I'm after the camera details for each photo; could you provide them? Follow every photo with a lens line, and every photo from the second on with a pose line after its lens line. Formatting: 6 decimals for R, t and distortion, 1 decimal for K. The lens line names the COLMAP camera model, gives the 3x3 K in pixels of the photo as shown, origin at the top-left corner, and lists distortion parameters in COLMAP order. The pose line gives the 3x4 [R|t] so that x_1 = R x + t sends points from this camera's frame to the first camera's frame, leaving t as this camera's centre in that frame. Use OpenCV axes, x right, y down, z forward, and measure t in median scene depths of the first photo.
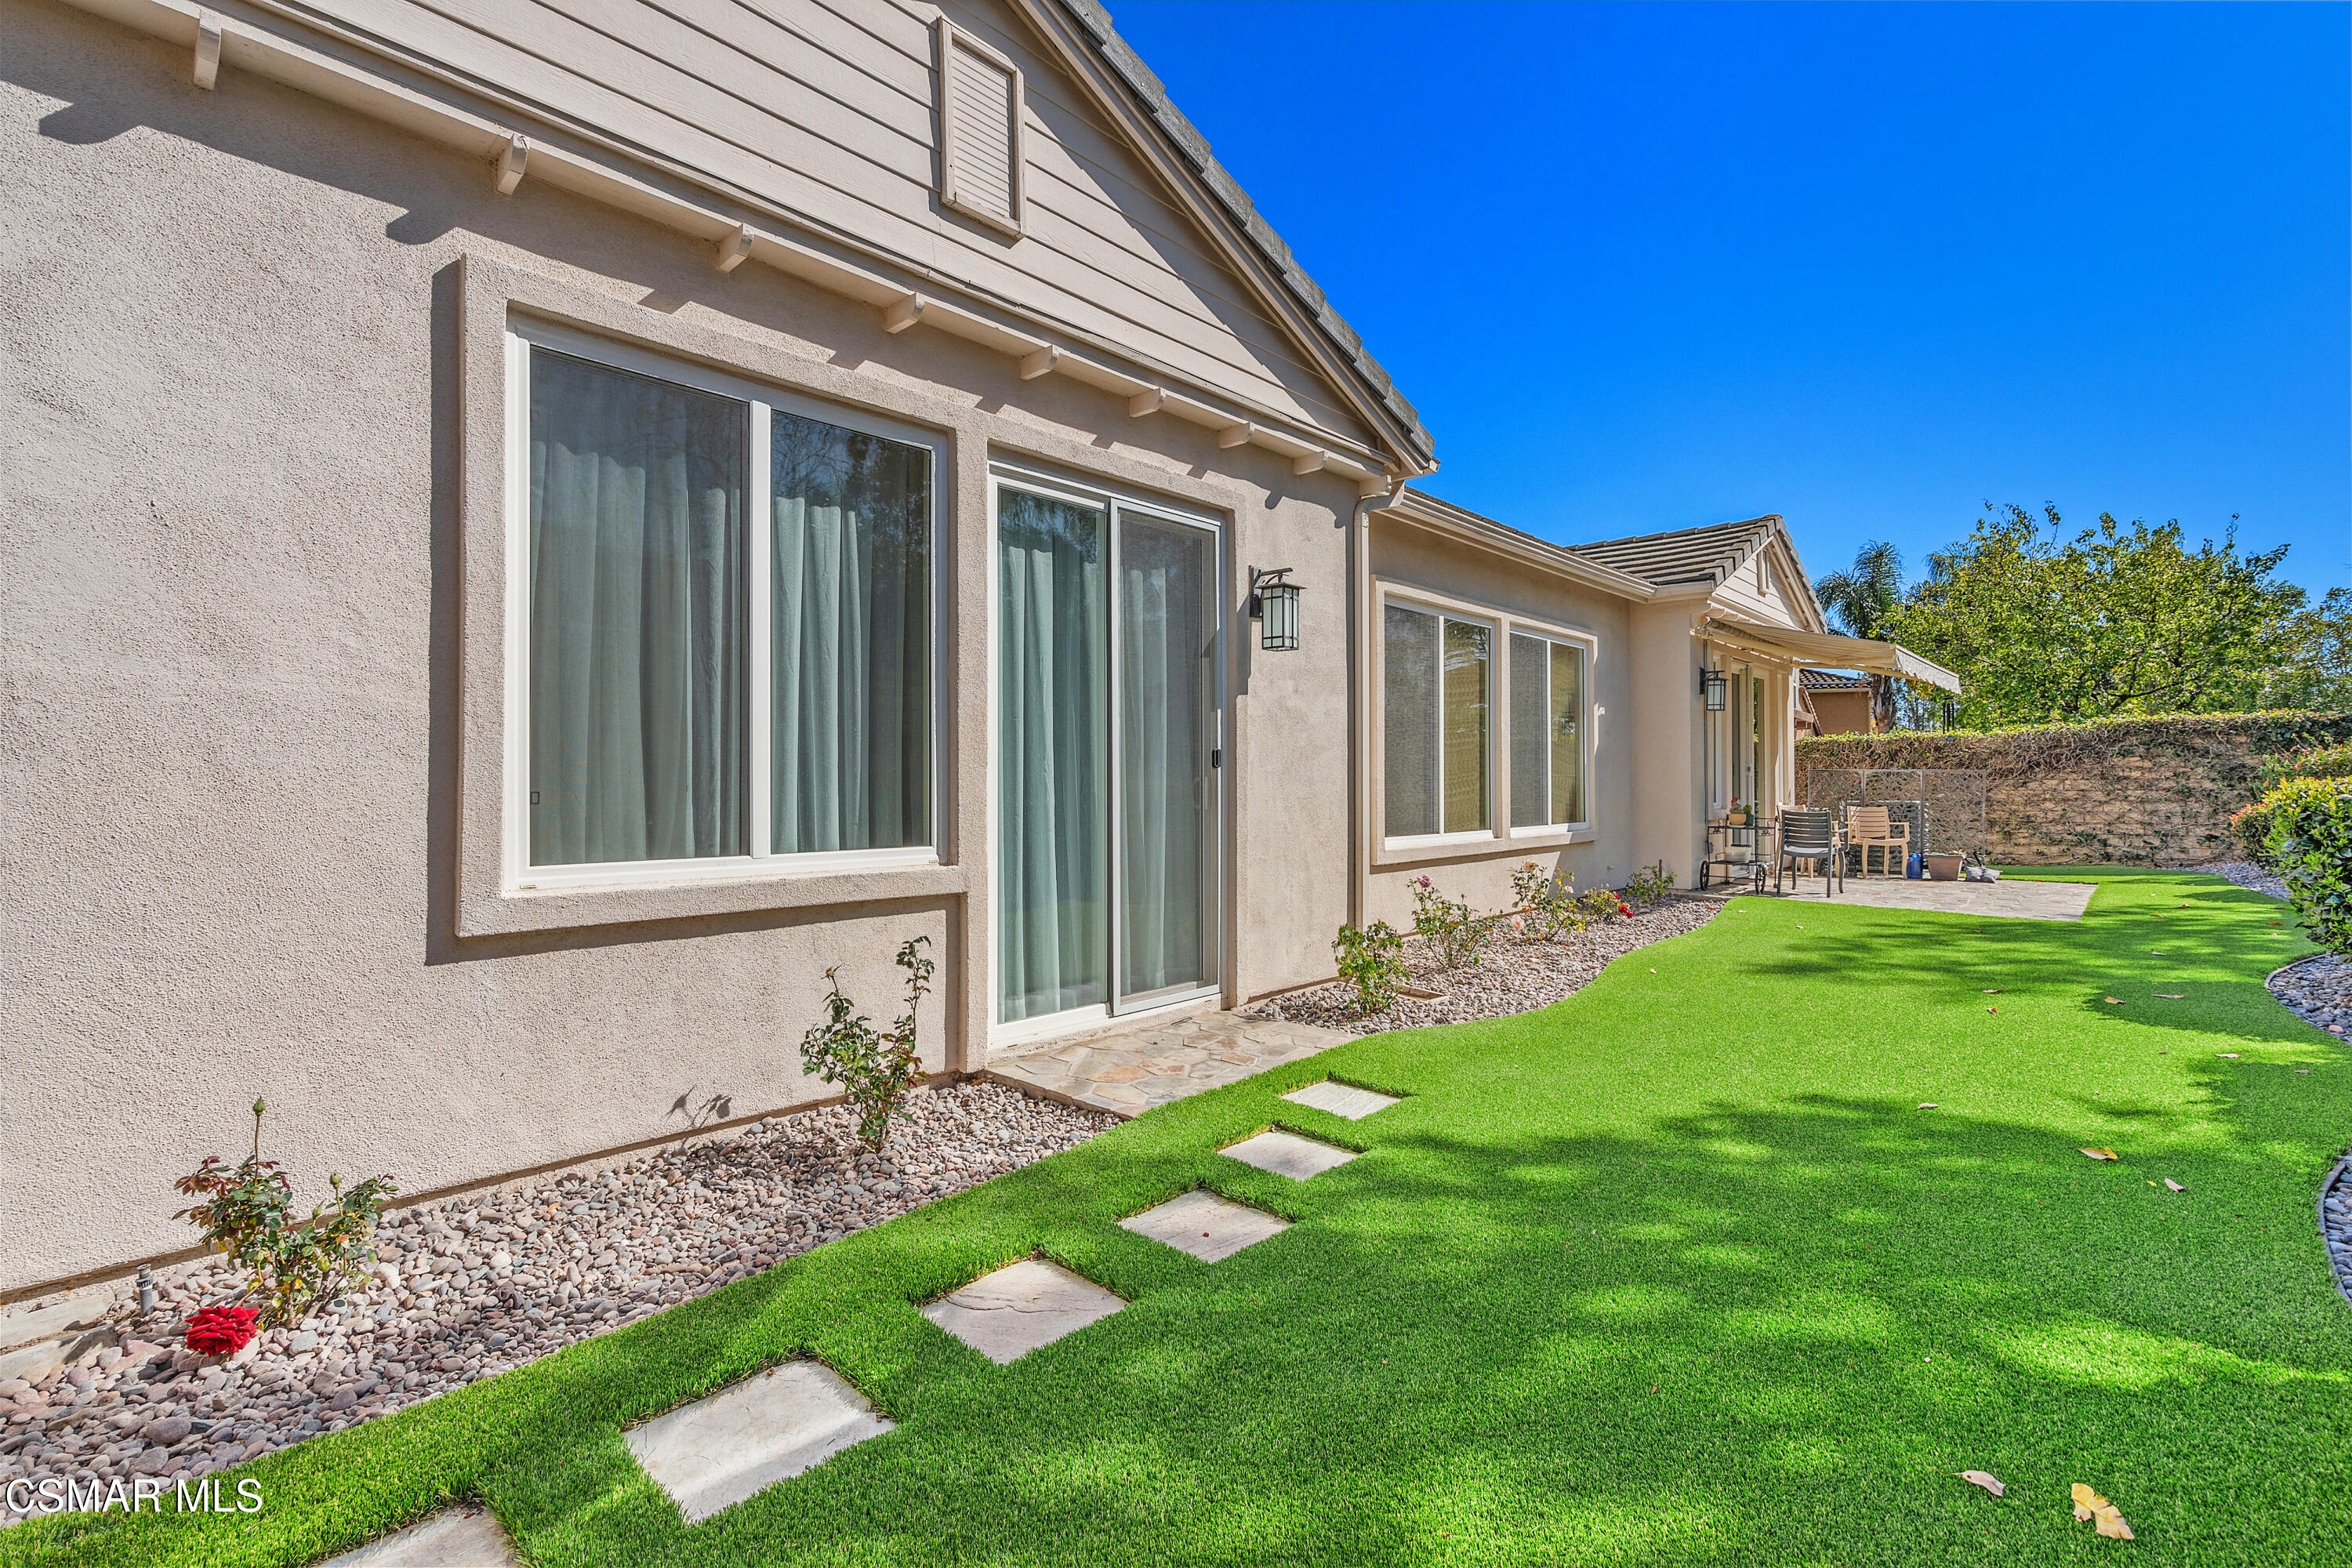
lens RADIAL K [[1065.5, 0, 1180.8], [0, 1065.5, 779.2], [0, 0, 1]] dist [0.004199, 0.000978]
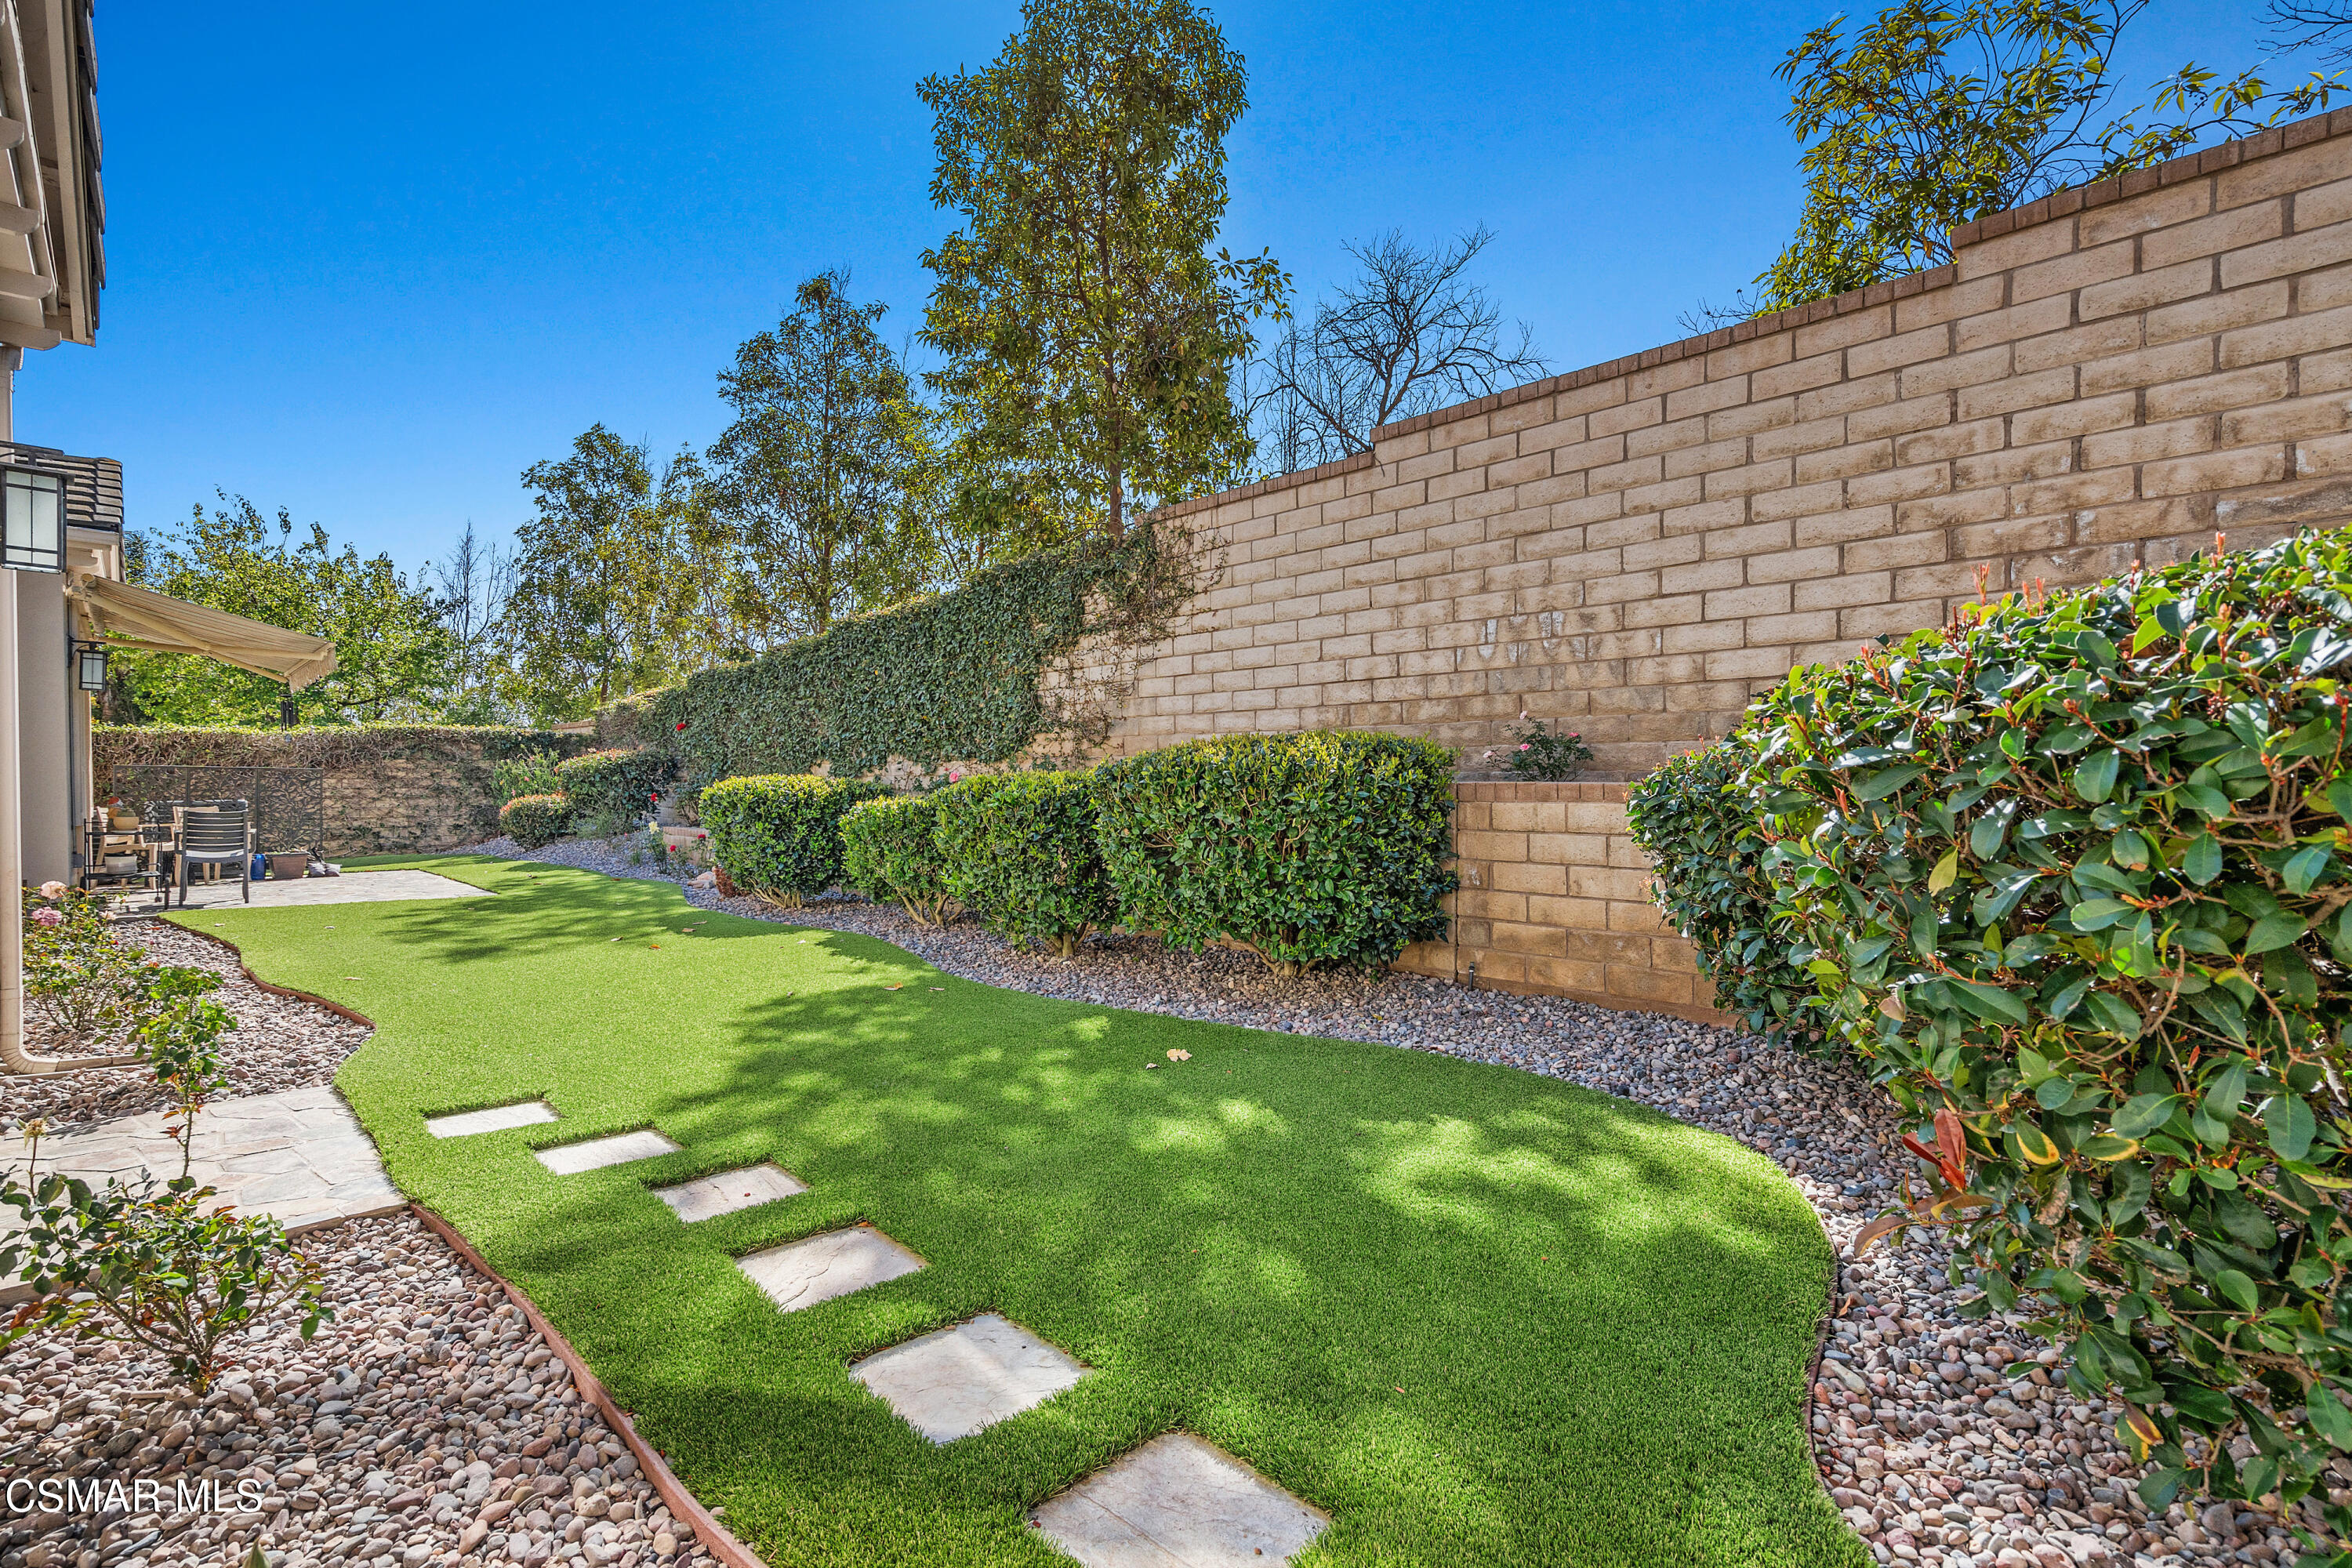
lens RADIAL K [[1065.5, 0, 1181.2], [0, 1065.5, 787.4], [0, 0, 1]] dist [0.004199, 0.000978]
pose [[0.045675, -0.002336, 0.998954, -0.221828], [-0.003765, 0.999990, 0.002511, 0.003644], [-0.998949, -0.003876, 0.045666, 0.112911]]
